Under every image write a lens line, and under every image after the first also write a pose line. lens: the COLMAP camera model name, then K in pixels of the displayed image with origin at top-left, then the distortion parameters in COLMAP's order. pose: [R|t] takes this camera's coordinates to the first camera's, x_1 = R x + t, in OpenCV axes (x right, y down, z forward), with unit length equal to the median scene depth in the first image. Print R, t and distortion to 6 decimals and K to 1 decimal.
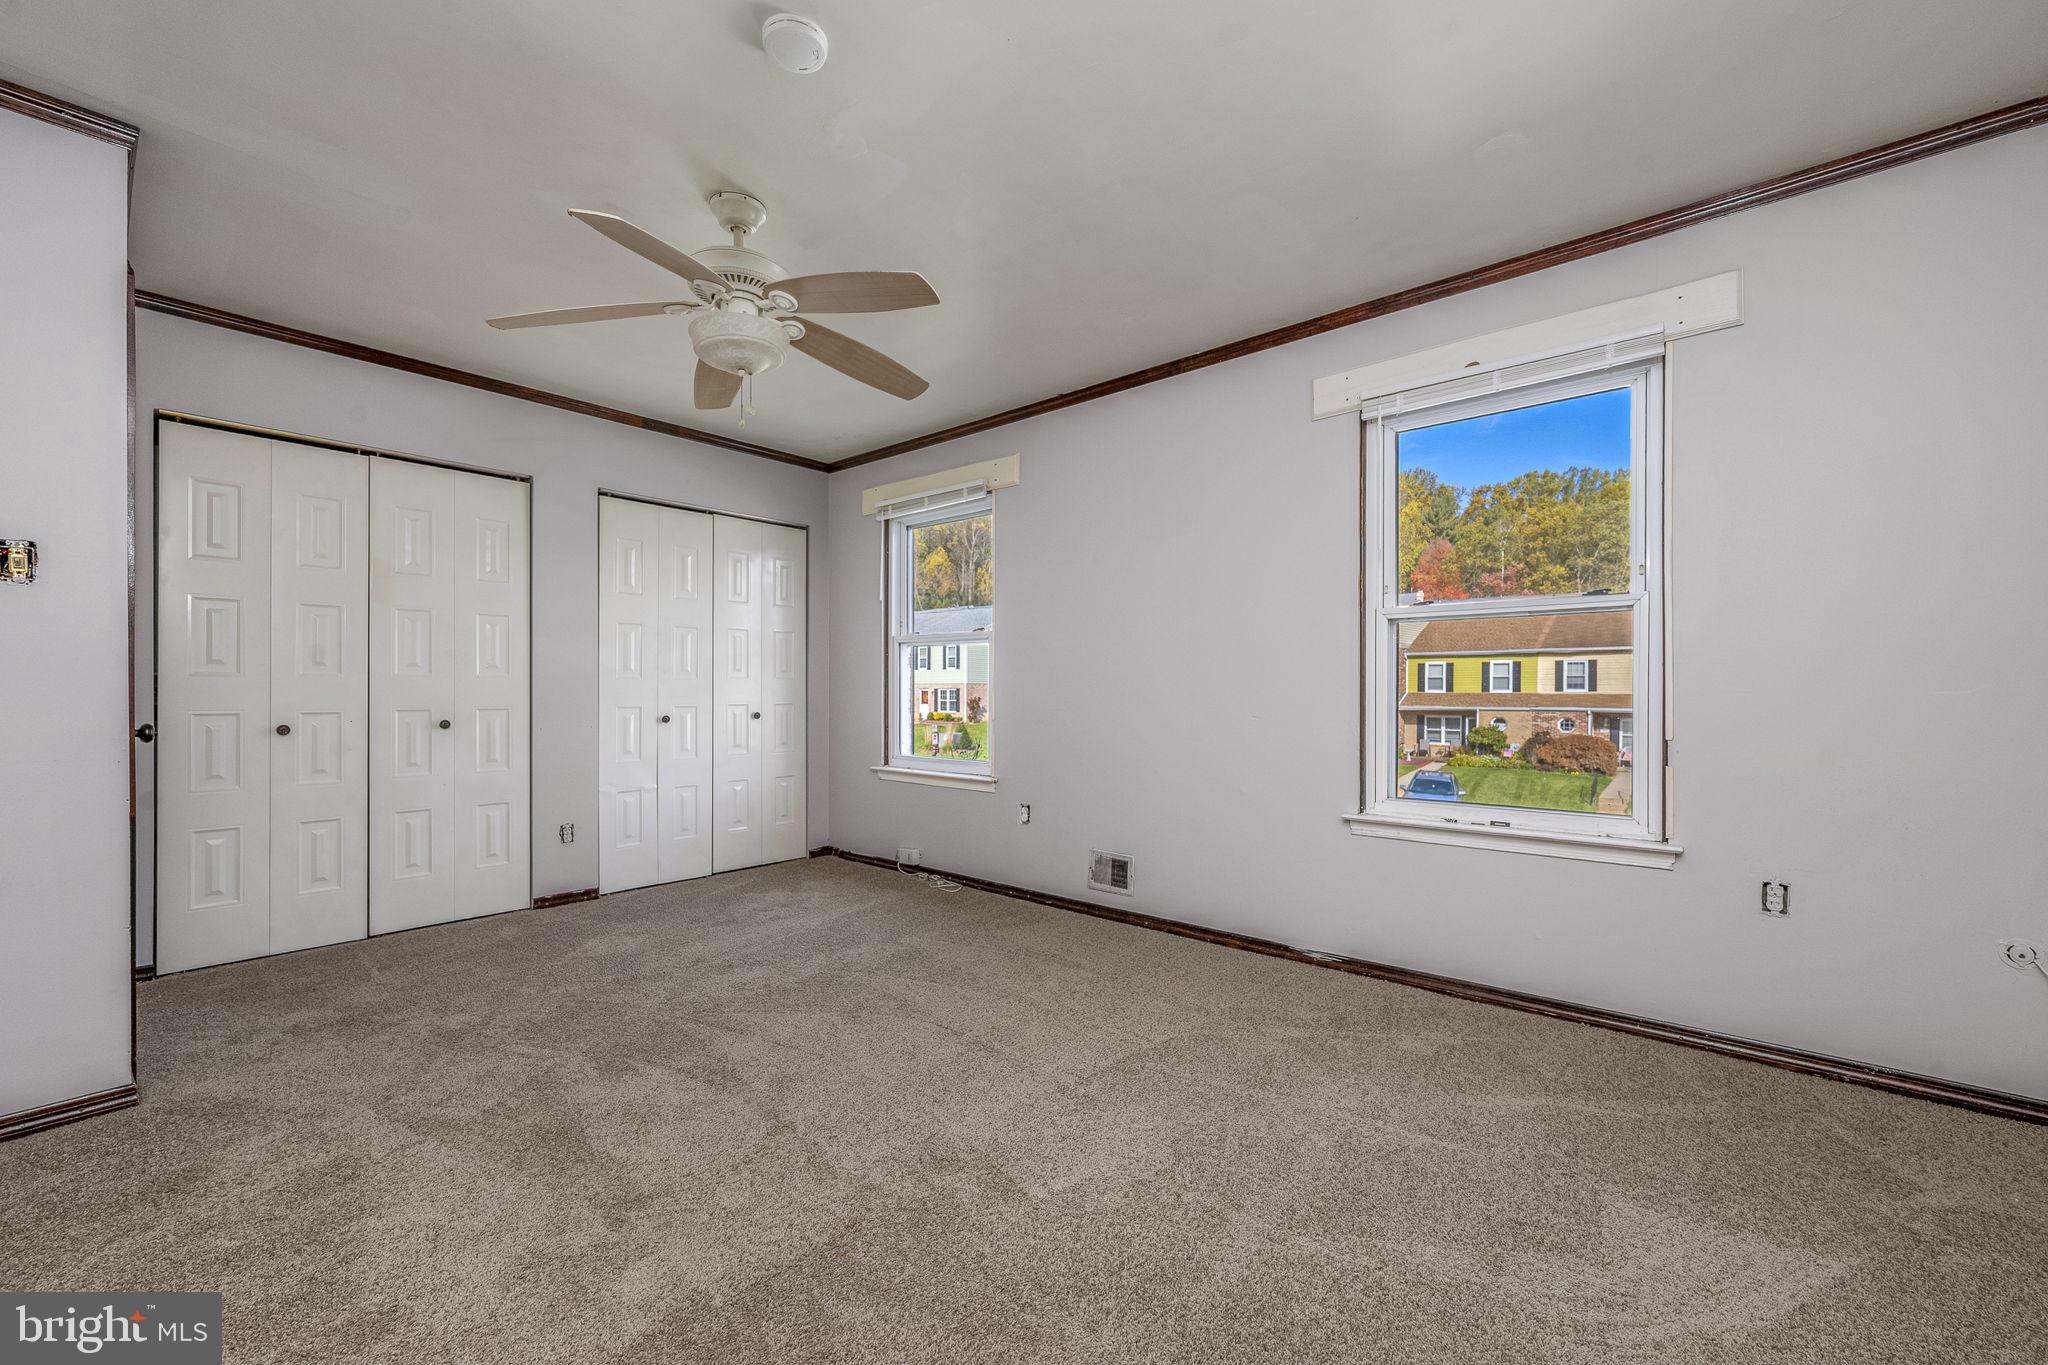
lens RADIAL K [[815.6, 0, 1024.0], [0, 815.6, 682.5], [0, 0, 1]] dist [0.000608, 0.000049]
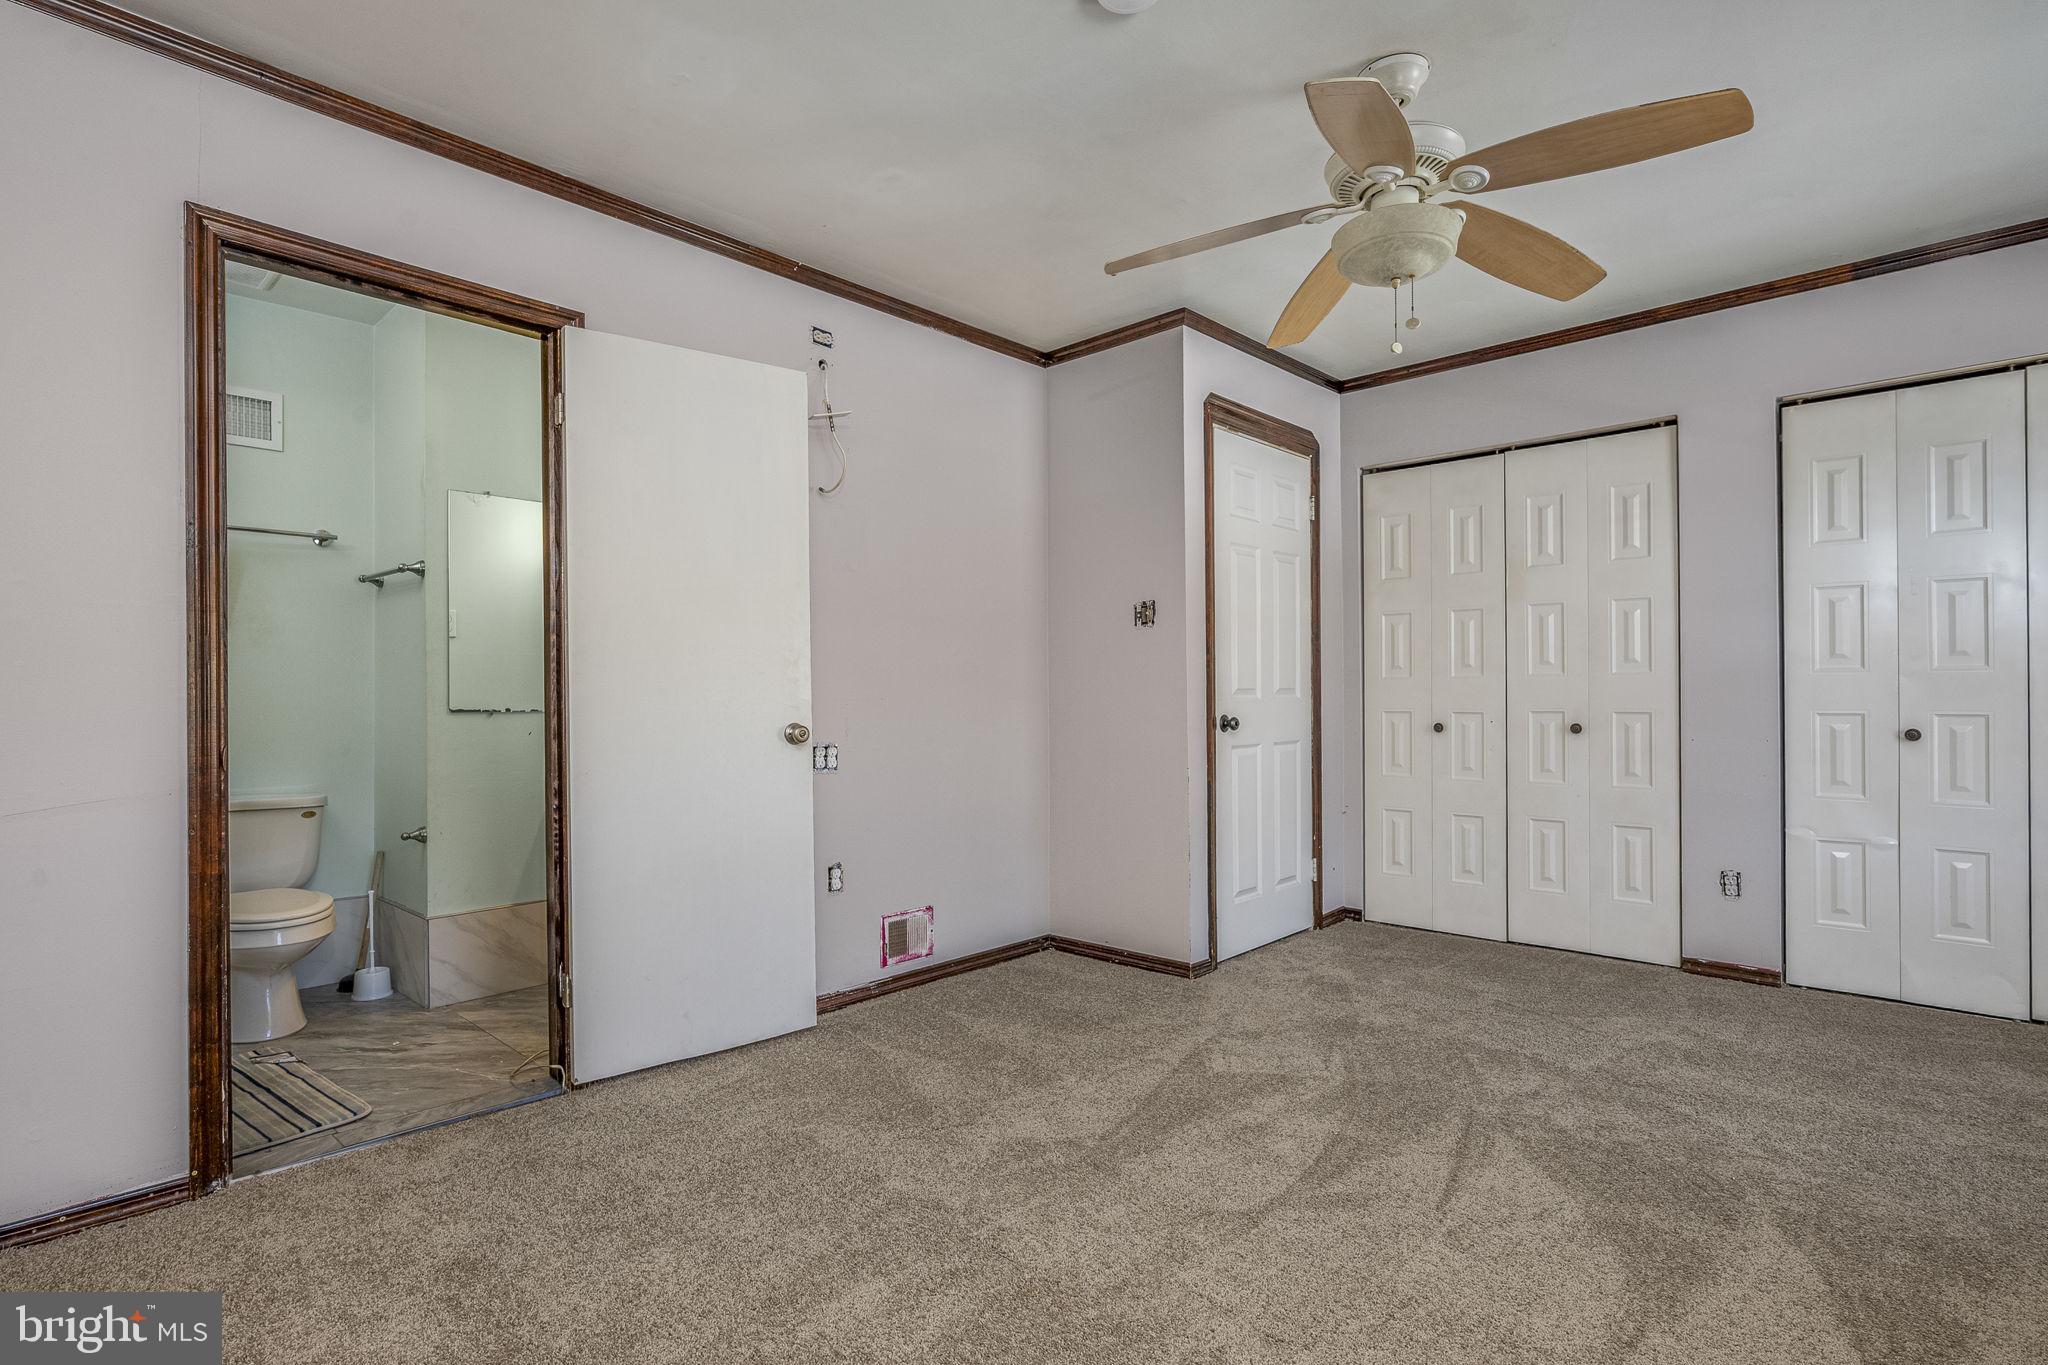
lens RADIAL K [[988.1, 0, 1024.0], [0, 988.1, 682.5], [0, 0, 1]] dist [-0.012474, 0.000246]
pose [[-0.042517, -0.011744, -0.999027, 0.397152], [0.016785, 0.999781, -0.012467, 0.004486], [0.998955, -0.017299, -0.042311, 0.454956]]
